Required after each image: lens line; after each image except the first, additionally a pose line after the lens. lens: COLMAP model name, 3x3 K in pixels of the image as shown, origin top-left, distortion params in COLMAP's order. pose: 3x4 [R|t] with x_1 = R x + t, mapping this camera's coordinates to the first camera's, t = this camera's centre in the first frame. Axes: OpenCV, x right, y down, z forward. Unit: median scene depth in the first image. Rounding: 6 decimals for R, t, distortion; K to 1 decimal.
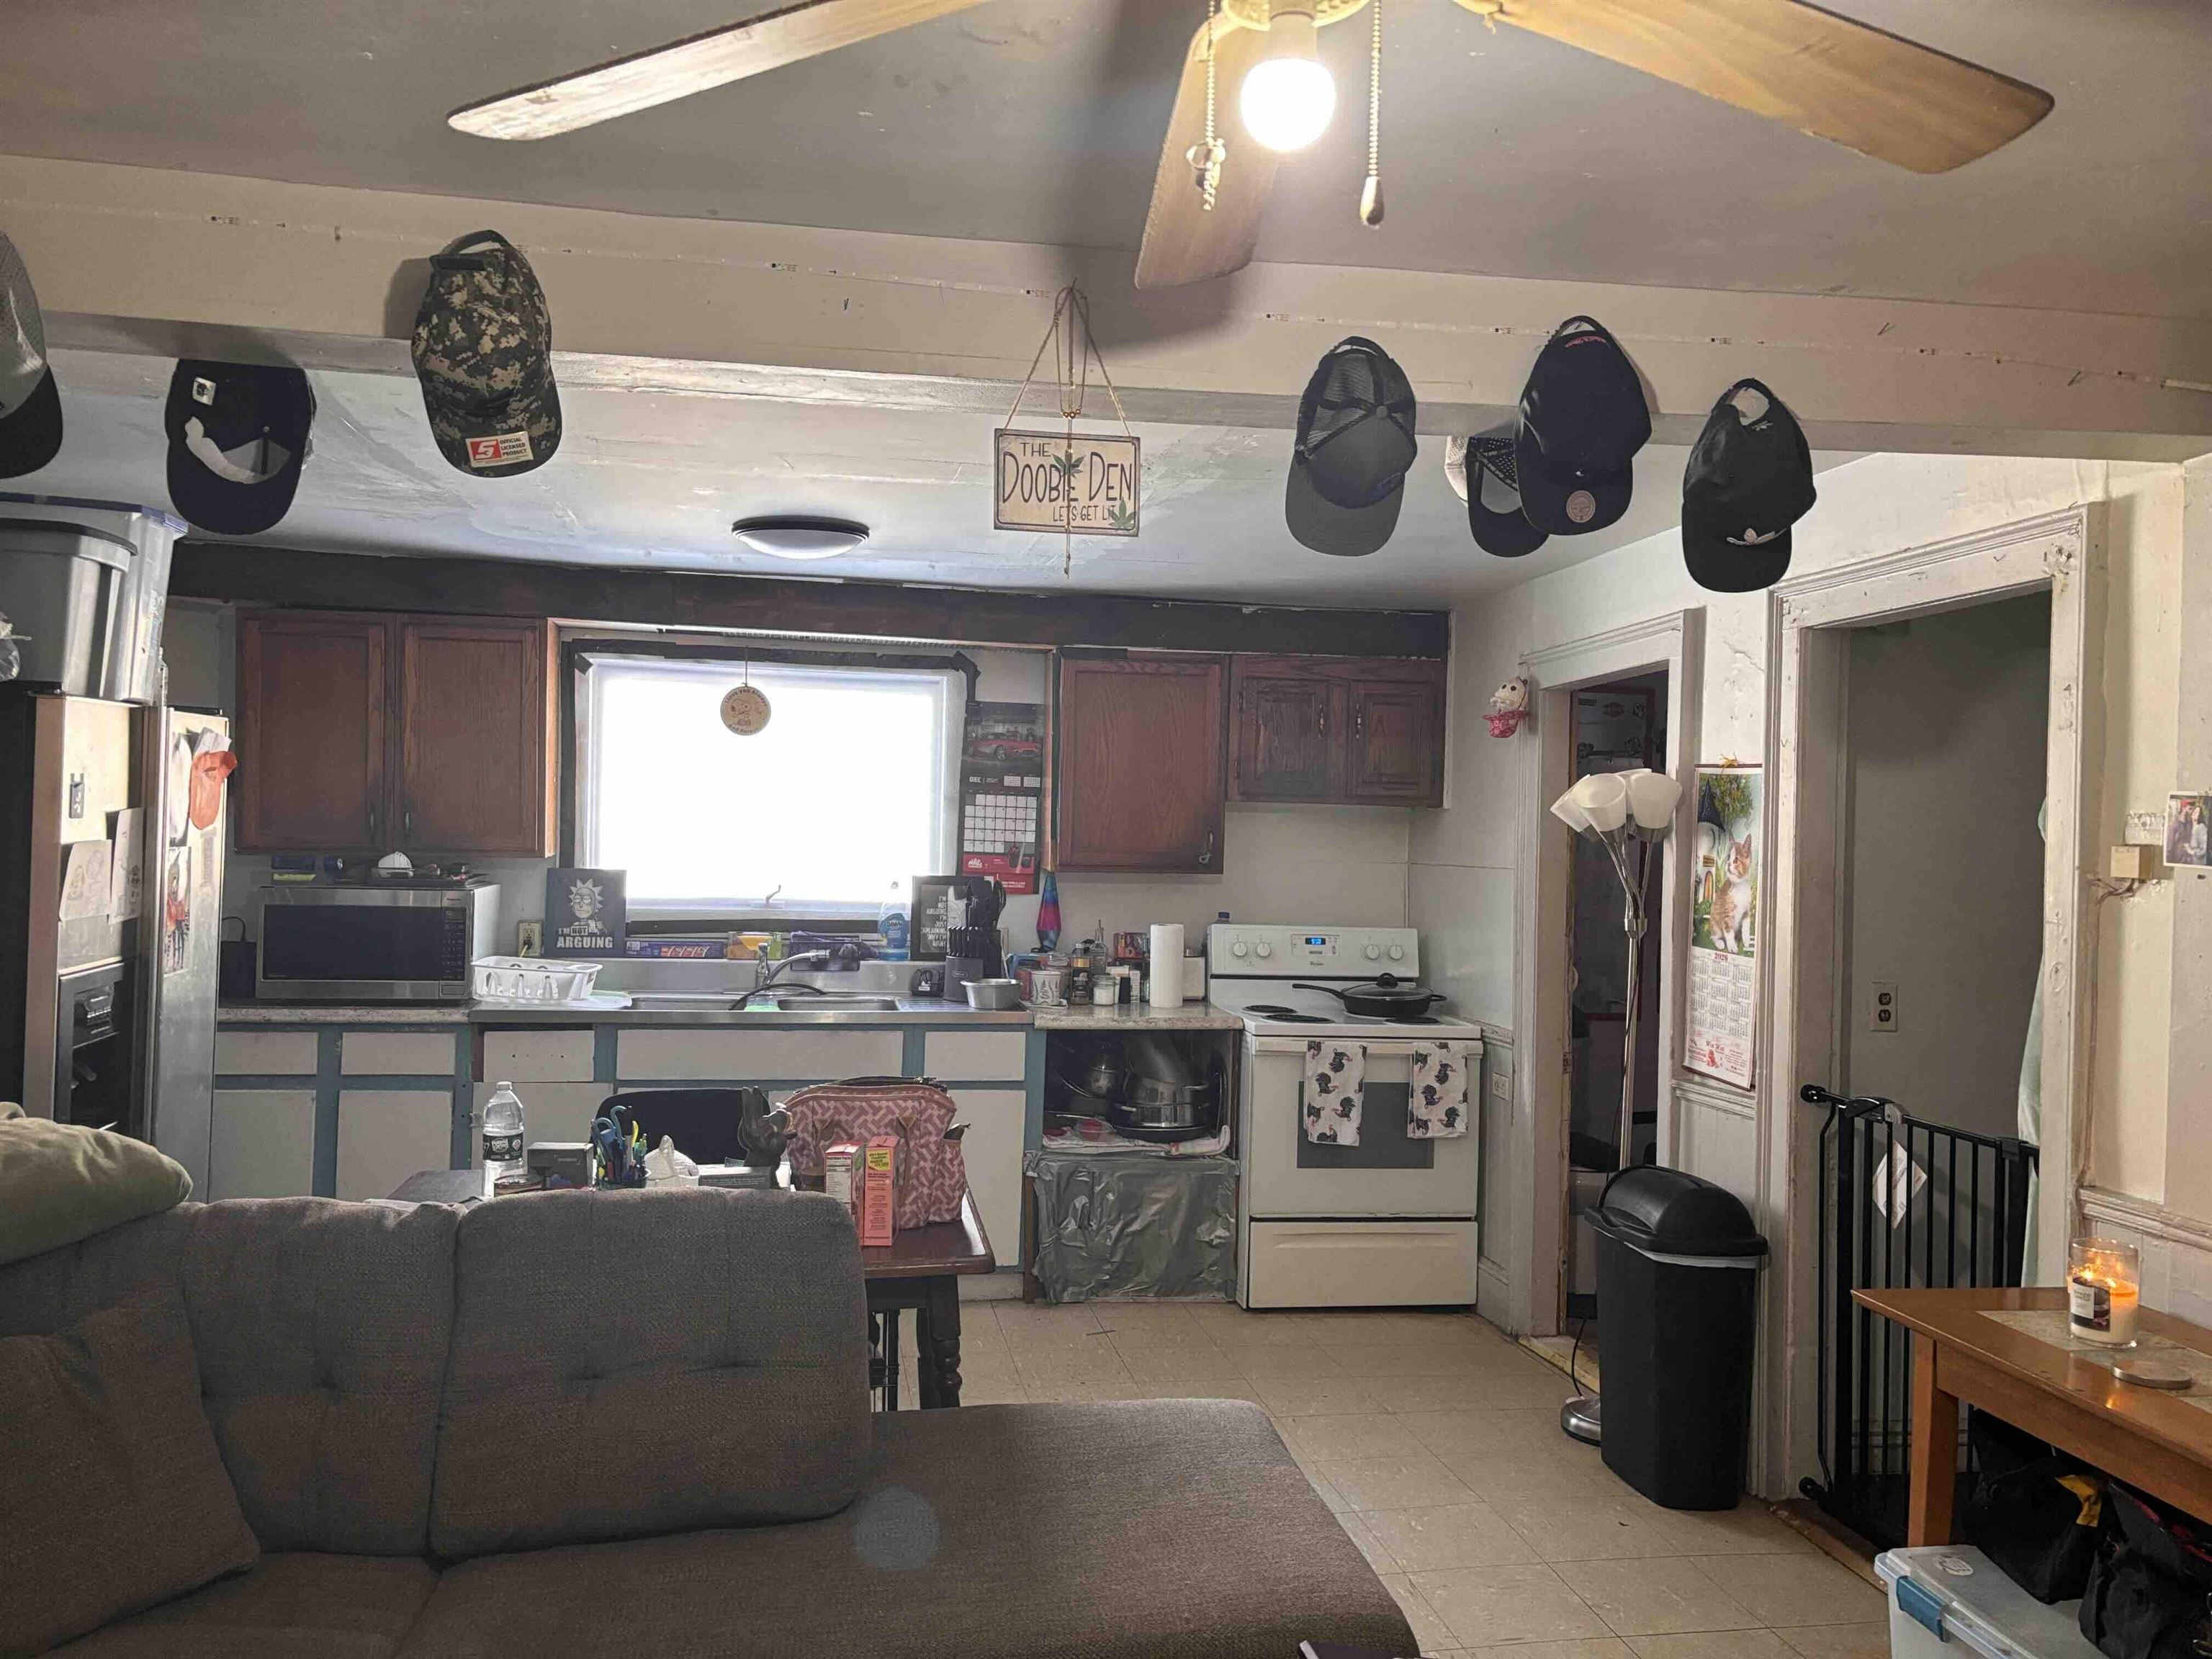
lens RADIAL K [[1670.0, 0, 1085.6], [0, 1670.0, 822.7], [0, 0, 1]] dist [0.066945, -0.065077]
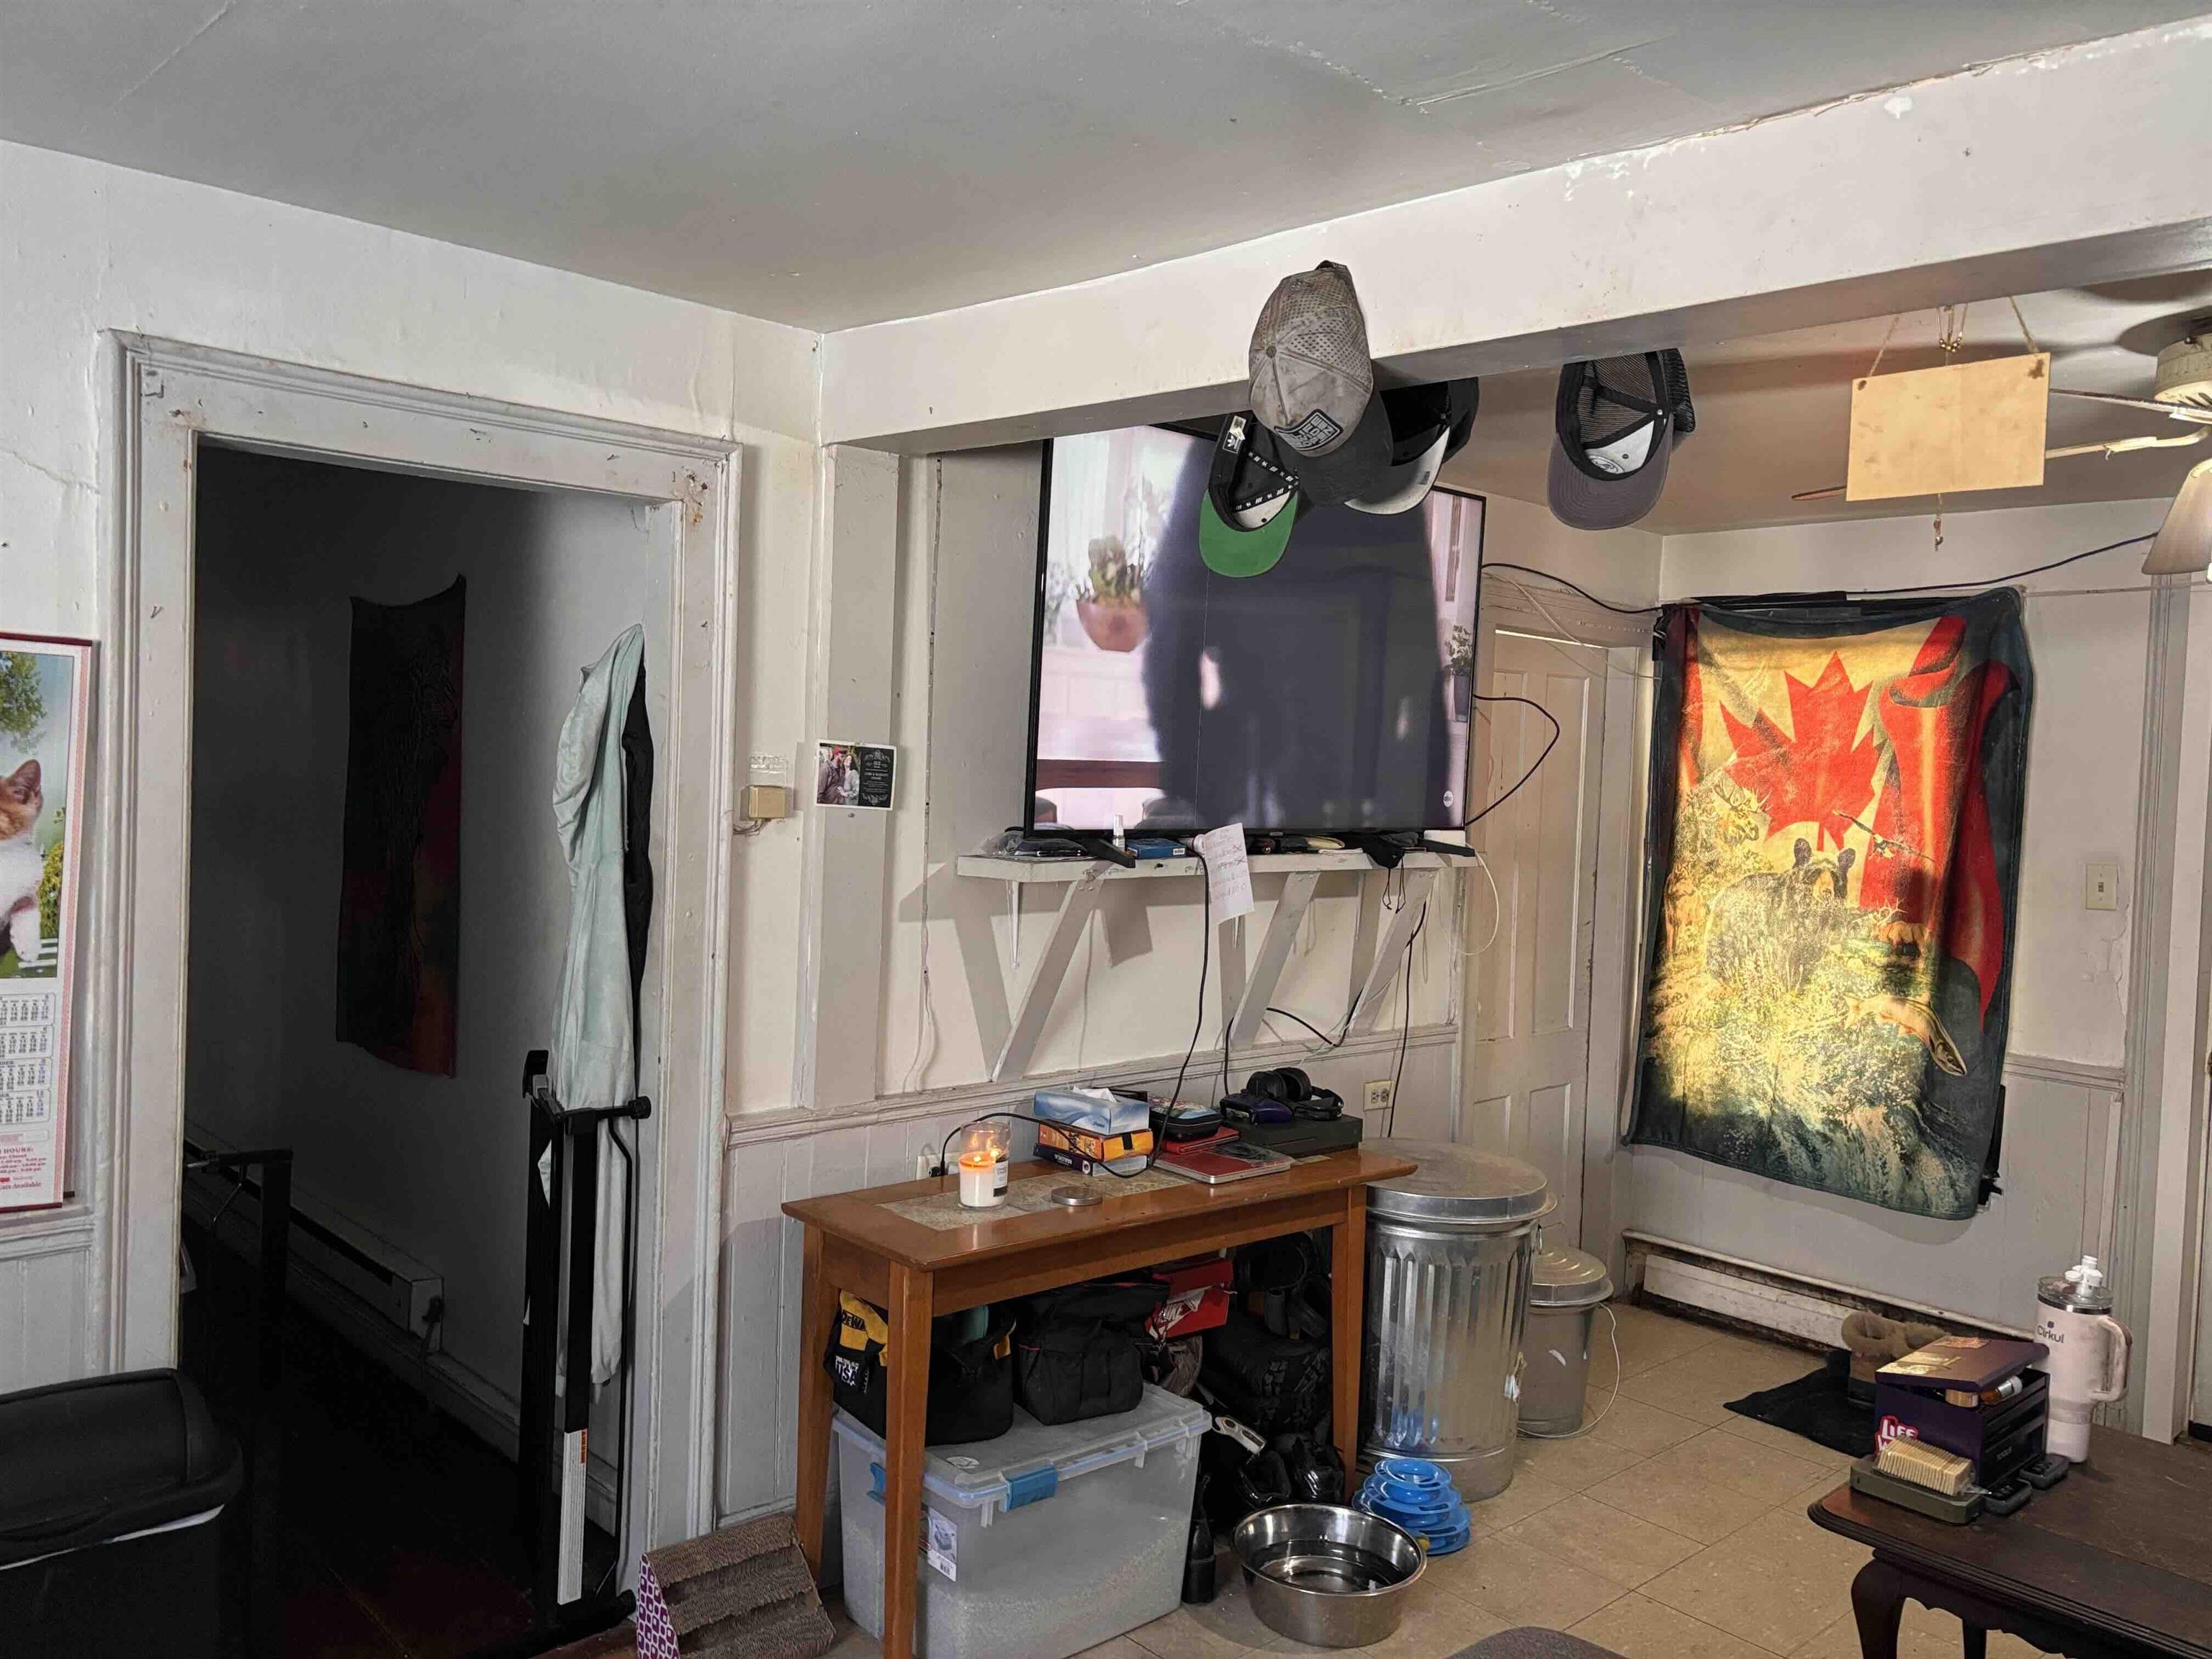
lens RADIAL K [[1670.0, 0, 1104.1], [0, 1670.0, 841.4], [0, 0, 1]] dist [0.066945, -0.065077]
pose [[-0.538322, -0.077078, 0.839207, -0.285276], [-0.052182, 0.996946, 0.058093, -0.018503], [-0.841122, -0.012519, -0.540701, 1.044323]]
